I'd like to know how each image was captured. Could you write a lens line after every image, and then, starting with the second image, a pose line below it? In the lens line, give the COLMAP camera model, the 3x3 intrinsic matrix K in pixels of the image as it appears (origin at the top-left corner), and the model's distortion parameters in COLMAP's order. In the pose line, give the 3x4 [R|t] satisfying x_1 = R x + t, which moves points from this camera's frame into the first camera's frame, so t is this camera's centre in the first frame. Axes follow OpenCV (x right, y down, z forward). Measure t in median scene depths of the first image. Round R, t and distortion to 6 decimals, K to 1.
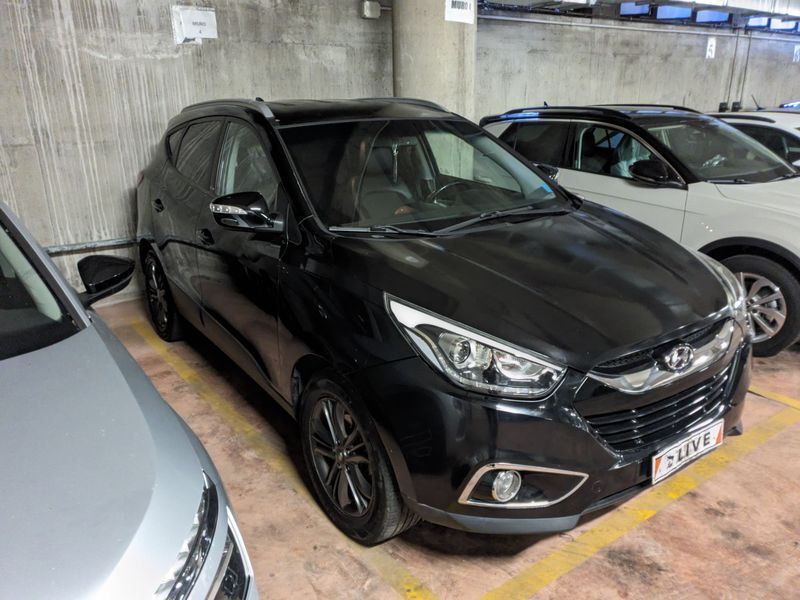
lens RADIAL K [[636.8, 0, 400.0], [0, 636.8, 300.0], [0, 0, 1]] dist [0.027268, -0.000768]
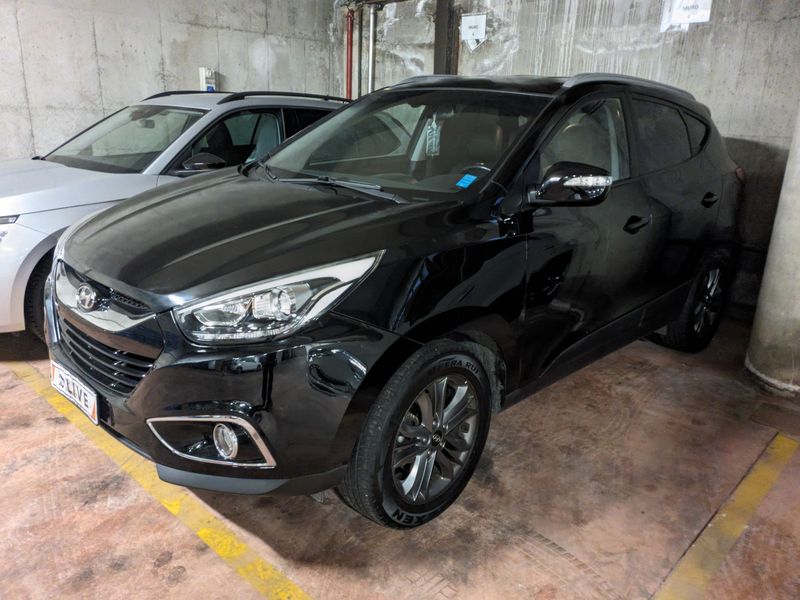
lens RADIAL K [[635.2, 0, 389.2], [0, 635.2, 297.2], [0, 0, 1]] dist [-0.003850, 0.042246]
pose [[0.161262, 0.299106, -0.940495, 0.635356], [-0.336789, 0.912440, 0.232436, -0.130577], [0.927668, 0.279265, 0.247877, 0.525315]]
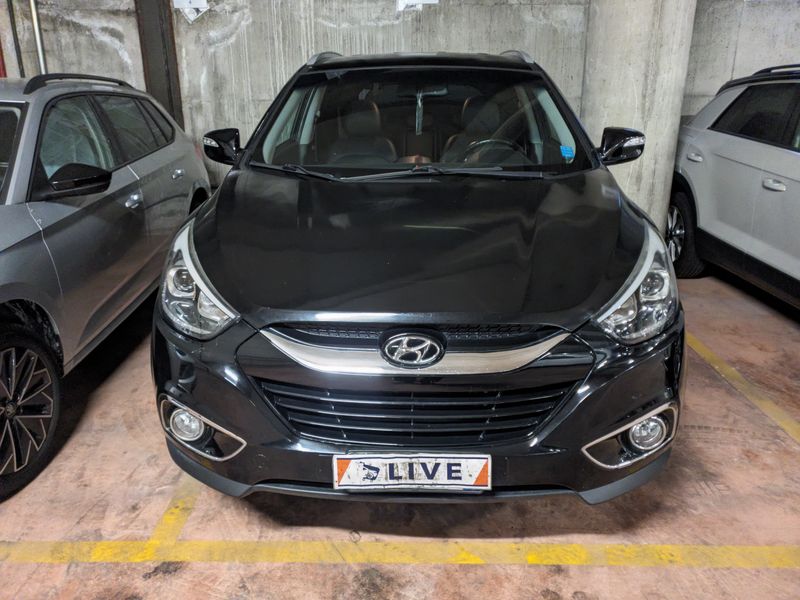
lens RADIAL K [[635.2, 0, 389.2], [0, 635.2, 297.2], [0, 0, 1]] dist [-0.003850, 0.042246]
pose [[0.789463, 0.200796, -0.580025, 0.372897], [-0.190595, 0.978460, 0.079312, -0.012391], [0.583457, 0.047936, 0.810728, 0.159437]]
